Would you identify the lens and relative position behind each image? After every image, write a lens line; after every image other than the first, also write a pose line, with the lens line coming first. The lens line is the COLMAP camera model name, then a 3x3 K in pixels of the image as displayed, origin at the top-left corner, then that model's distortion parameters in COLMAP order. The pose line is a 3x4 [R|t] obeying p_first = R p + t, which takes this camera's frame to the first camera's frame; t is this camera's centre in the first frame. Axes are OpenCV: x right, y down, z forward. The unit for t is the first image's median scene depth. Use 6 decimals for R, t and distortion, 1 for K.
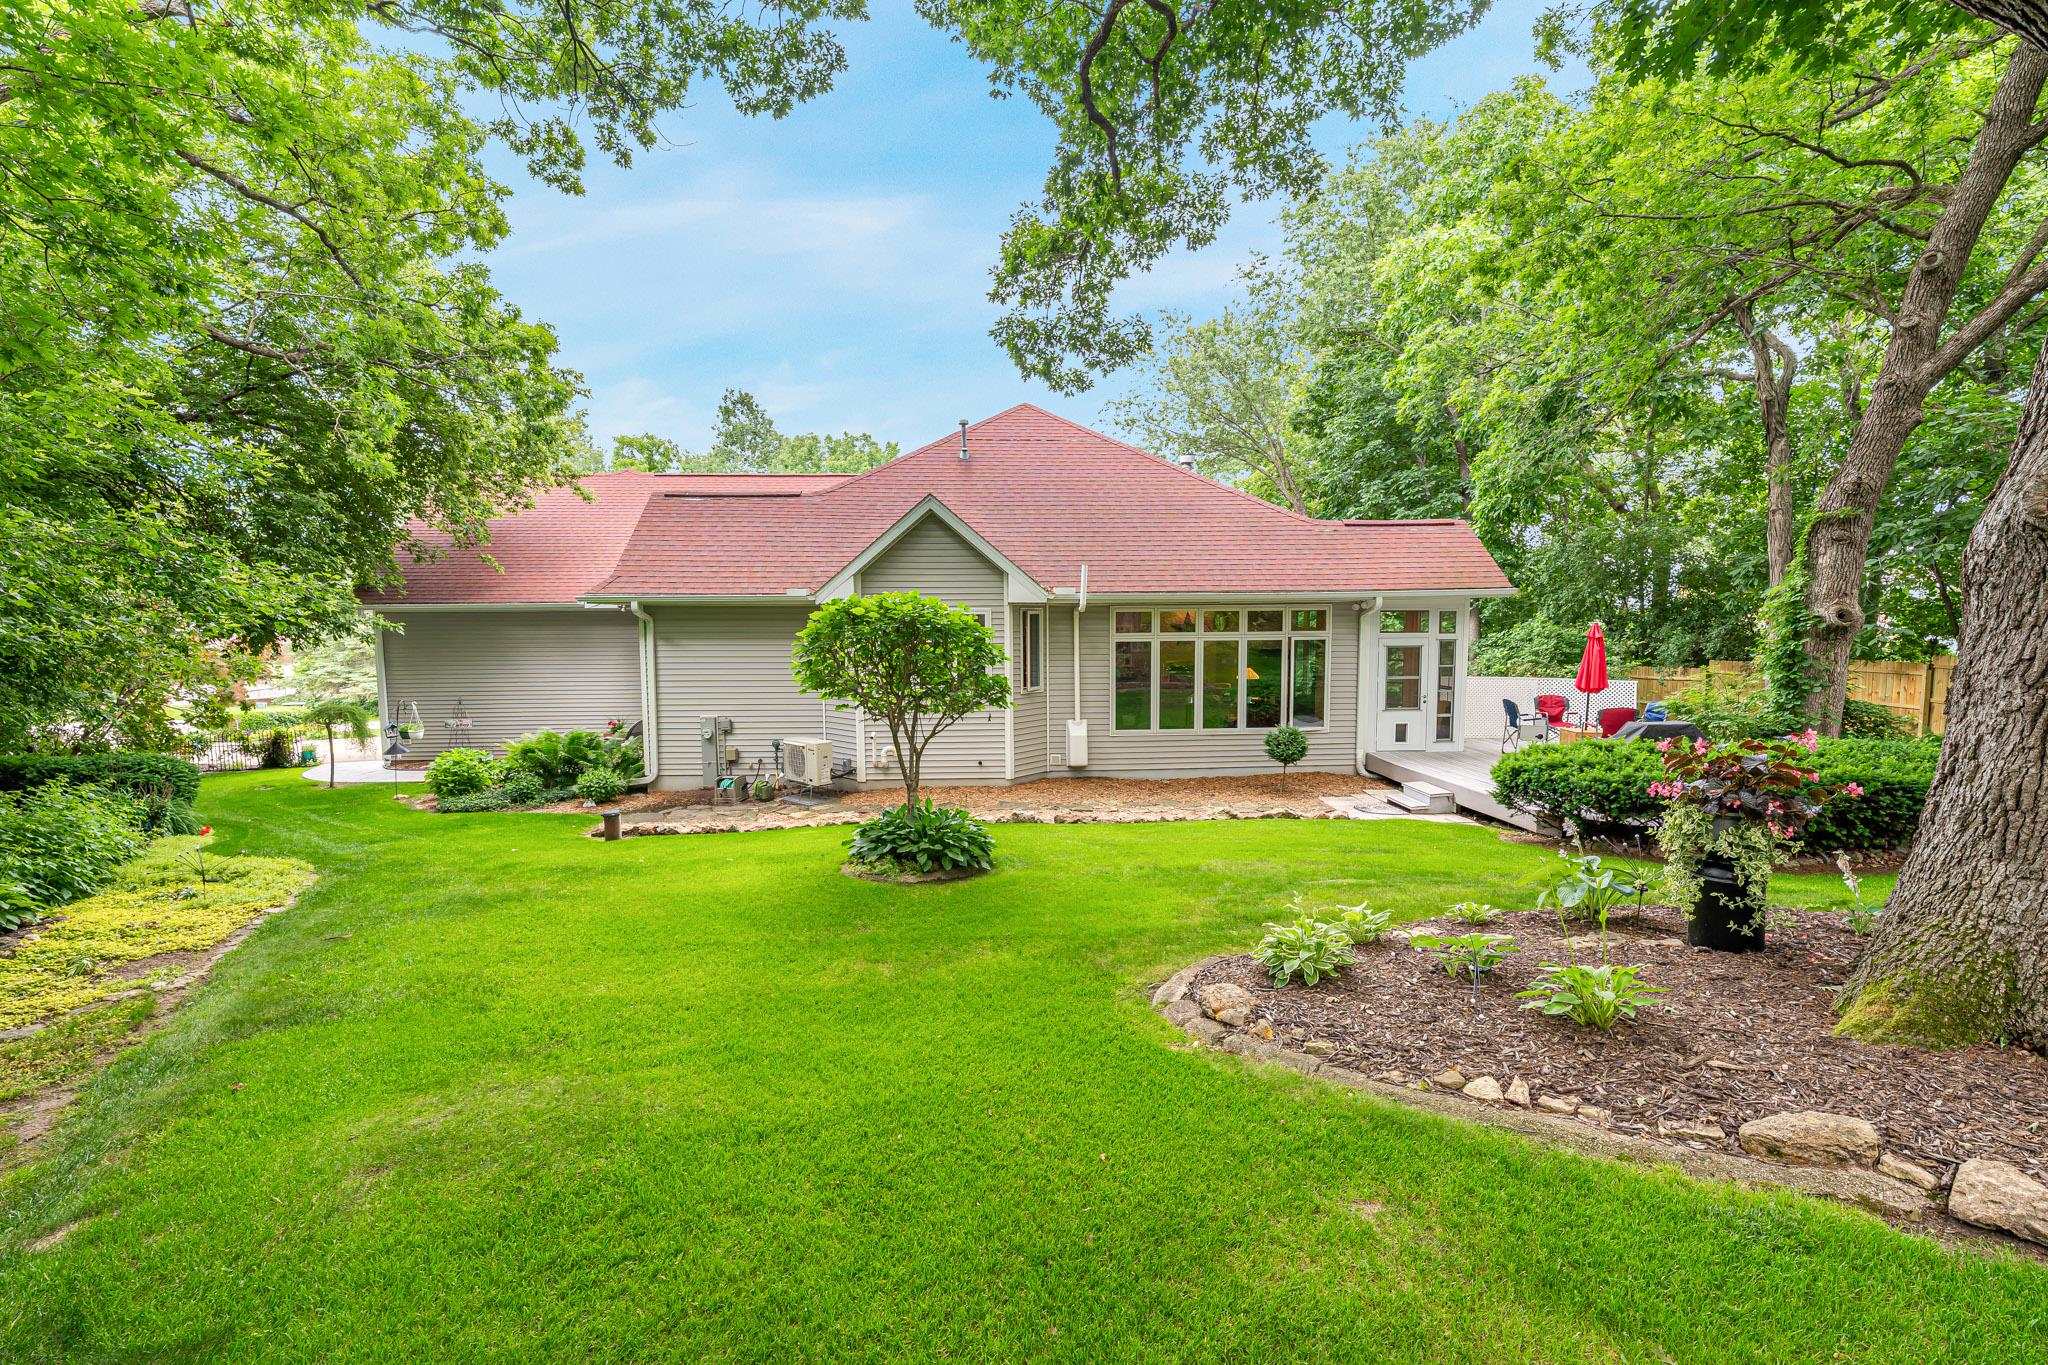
lens RADIAL K [[883.2, 0, 1027.0], [0, 883.2, 687.5], [0, 0, 1]] dist [-0.002477, -0.000021]
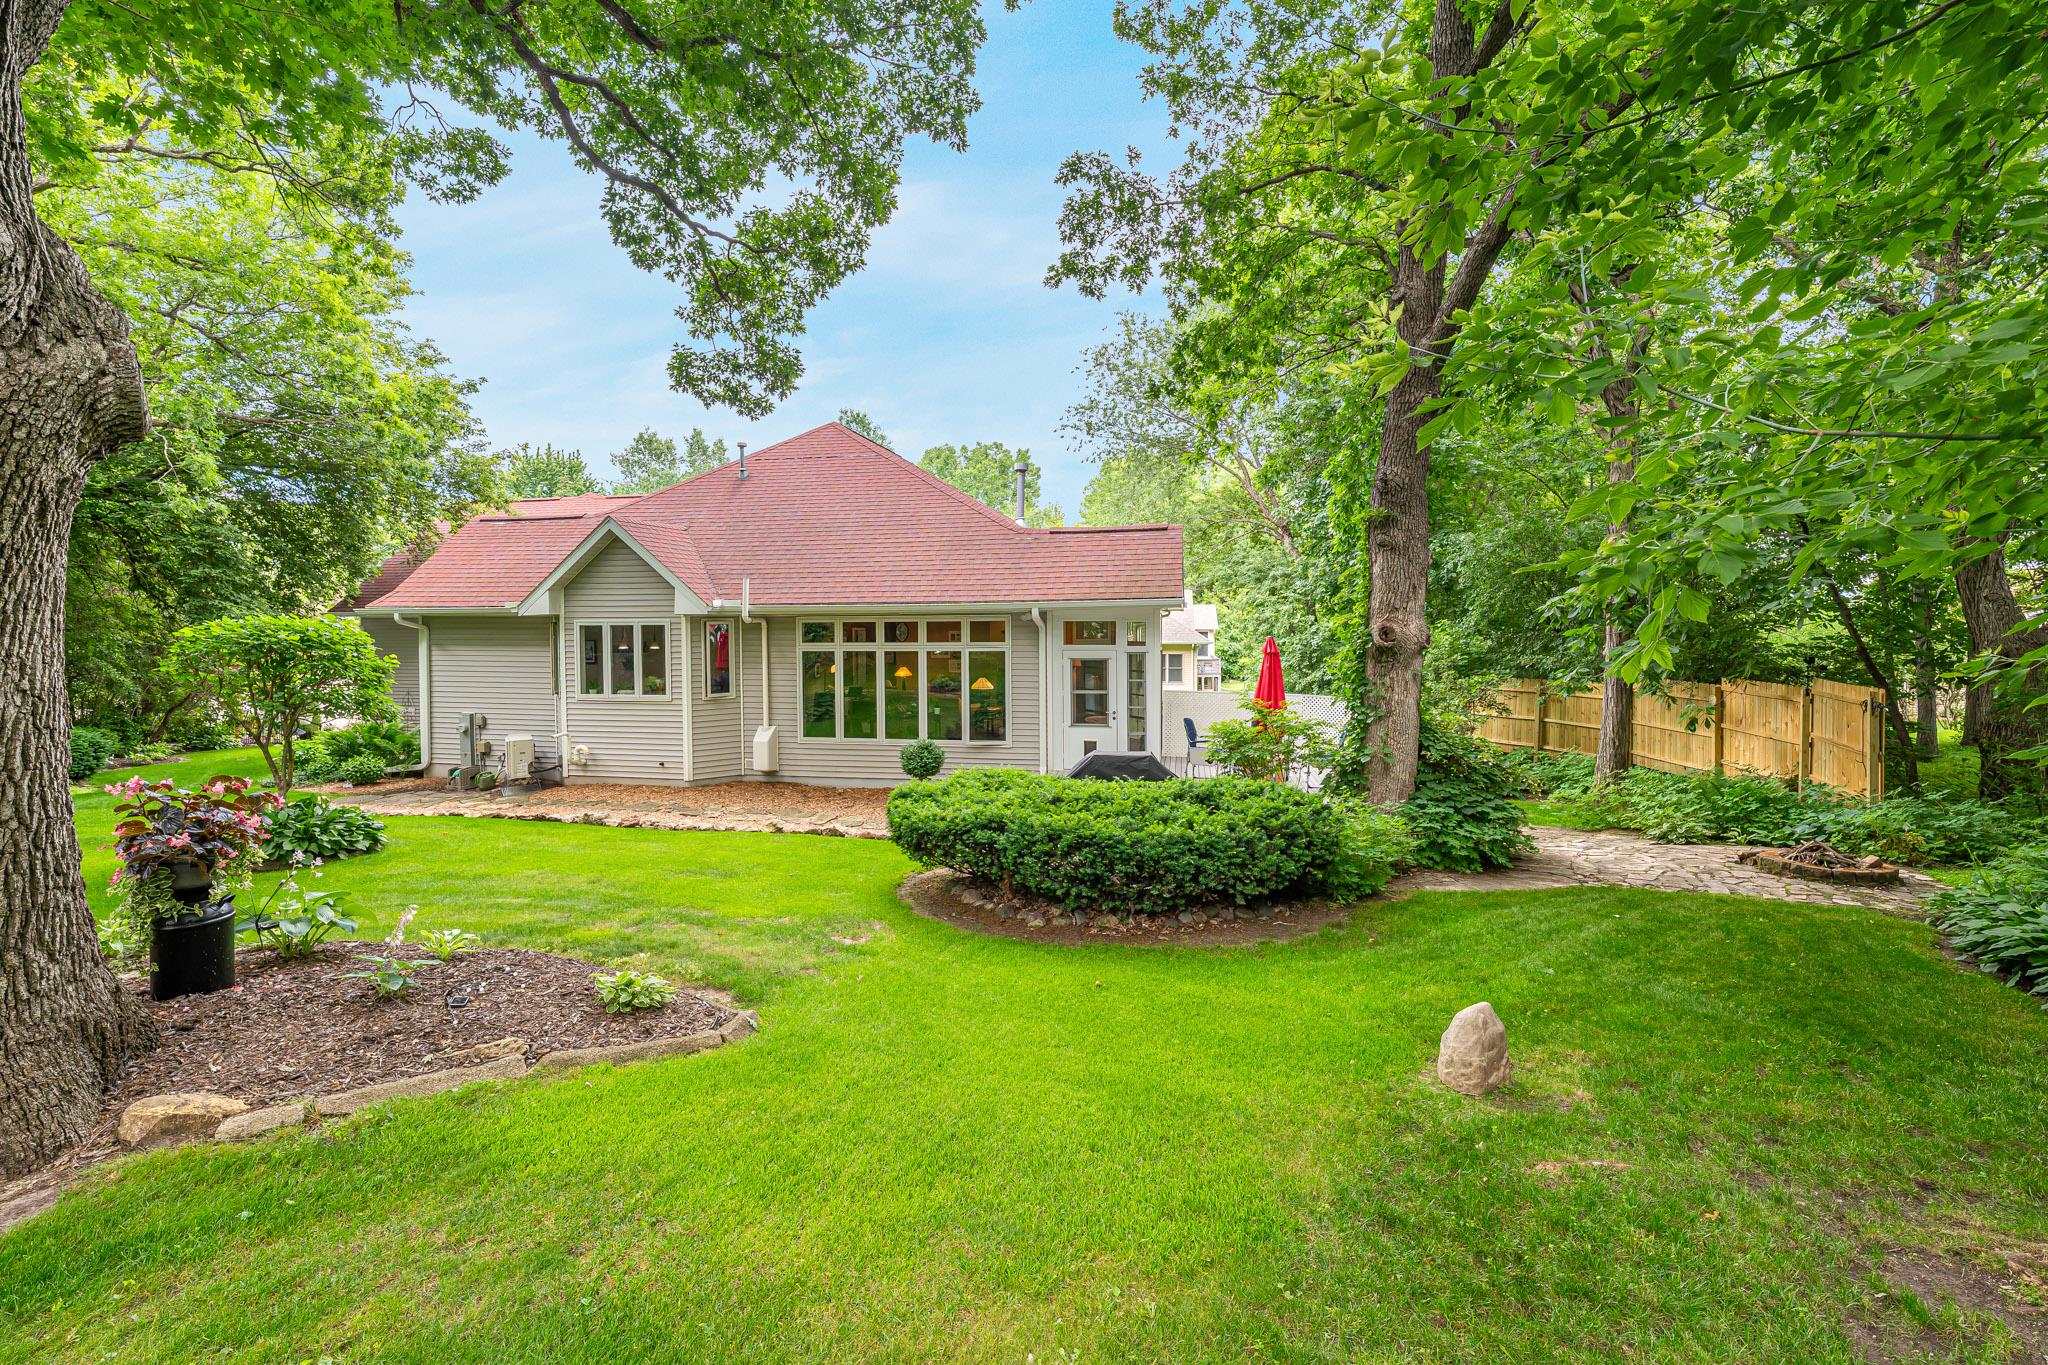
lens RADIAL K [[883.2, 0, 1067.5], [0, 883.2, 630.4], [0, 0, 1]] dist [-0.002477, -0.000021]
pose [[0.970637, 0.005915, -0.240475, 0.652039], [-0.020575, 0.998076, -0.058496, -0.022045], [0.239667, 0.061727, 0.968891, 0.076643]]
